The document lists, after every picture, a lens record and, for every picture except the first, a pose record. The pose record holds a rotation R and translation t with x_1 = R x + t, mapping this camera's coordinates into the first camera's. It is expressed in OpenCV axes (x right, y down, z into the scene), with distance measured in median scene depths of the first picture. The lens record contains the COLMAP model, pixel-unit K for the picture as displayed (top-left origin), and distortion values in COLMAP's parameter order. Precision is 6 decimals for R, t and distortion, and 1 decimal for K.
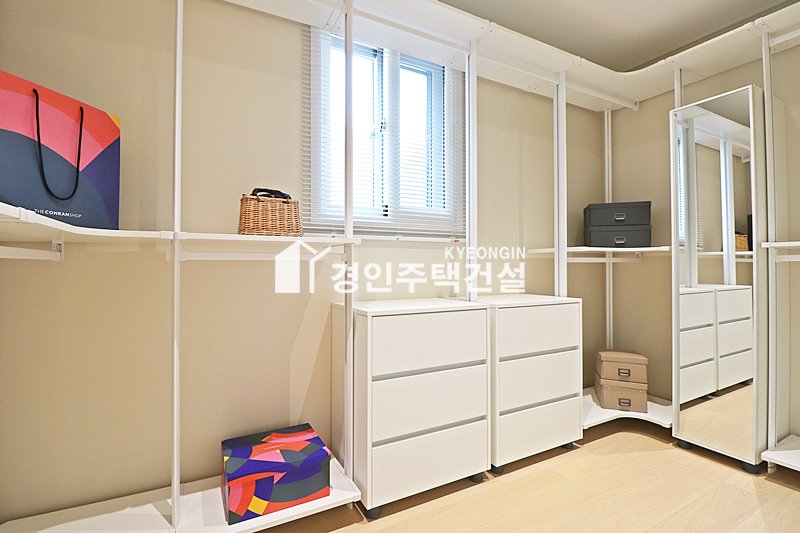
lens RADIAL K [[371.3, 0, 398.3], [0, 371.3, 262.5], [0, 0, 1]] dist [-0.010889, -0.006763]
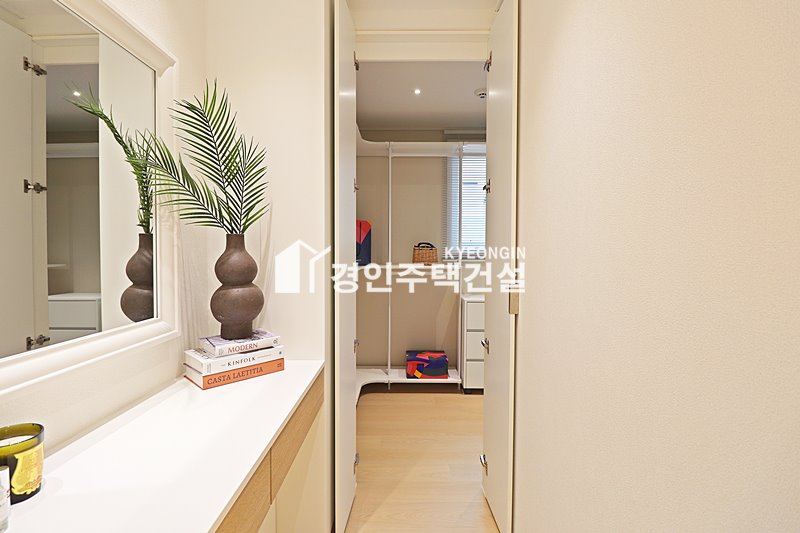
lens RADIAL K [[371.3, 0, 399.5], [0, 371.3, 263.0], [0, 0, 1]] dist [-0.010889, -0.006763]
pose [[0.873631, 0.019599, -0.486193, 0.643409], [0.001336, 0.999088, 0.042676, -0.179125], [0.486586, -0.037933, 0.872809, -1.100100]]
